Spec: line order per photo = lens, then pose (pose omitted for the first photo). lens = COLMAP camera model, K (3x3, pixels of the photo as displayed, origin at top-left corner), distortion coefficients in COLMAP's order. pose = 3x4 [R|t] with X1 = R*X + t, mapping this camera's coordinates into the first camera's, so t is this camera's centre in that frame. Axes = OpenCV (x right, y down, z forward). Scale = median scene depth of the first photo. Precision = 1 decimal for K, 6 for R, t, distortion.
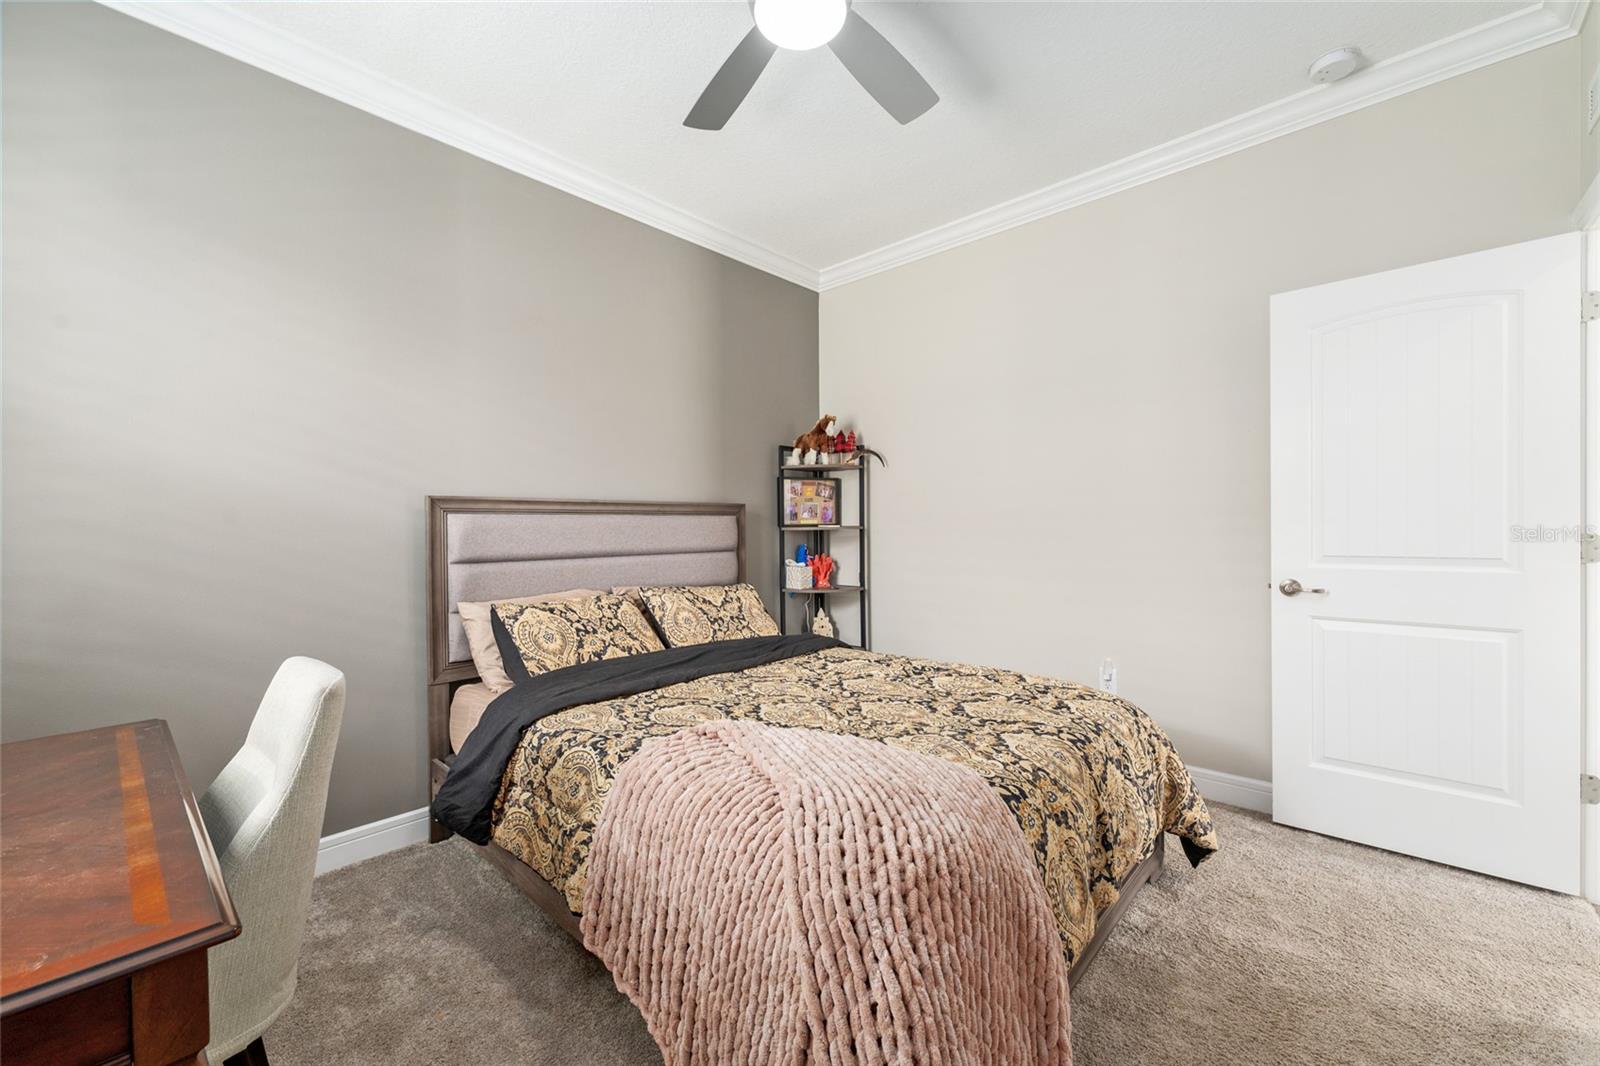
lens RADIAL K [[631.1, 0, 806.3], [0, 631.1, 535.0], [0, 0, 1]] dist [0.001822, -0.000037]
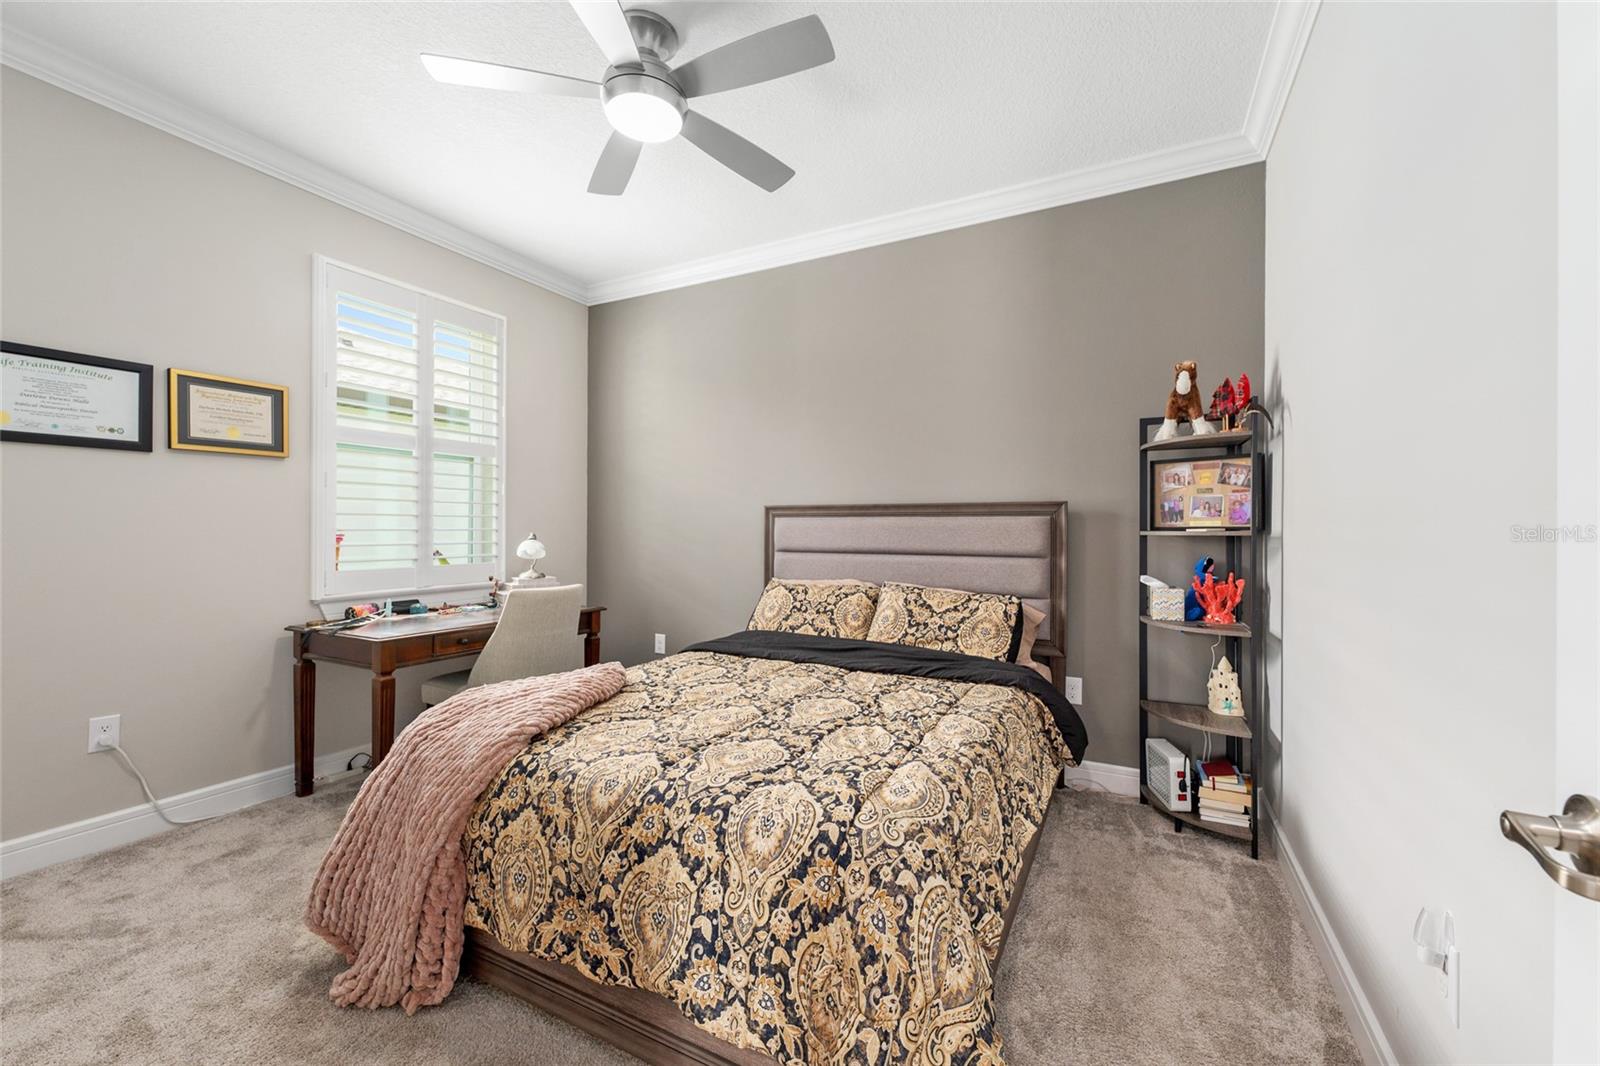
lens RADIAL K [[631.1, 0, 800.0], [0, 631.1, 533.0], [0, 0, 1]] dist [0.000957, -0.000002]
pose [[0.257086, 0.016288, -0.966251, 0.782965], [-0.020226, 0.999730, 0.011471, -0.014182], [0.966177, 0.016594, 0.257346, 0.600879]]
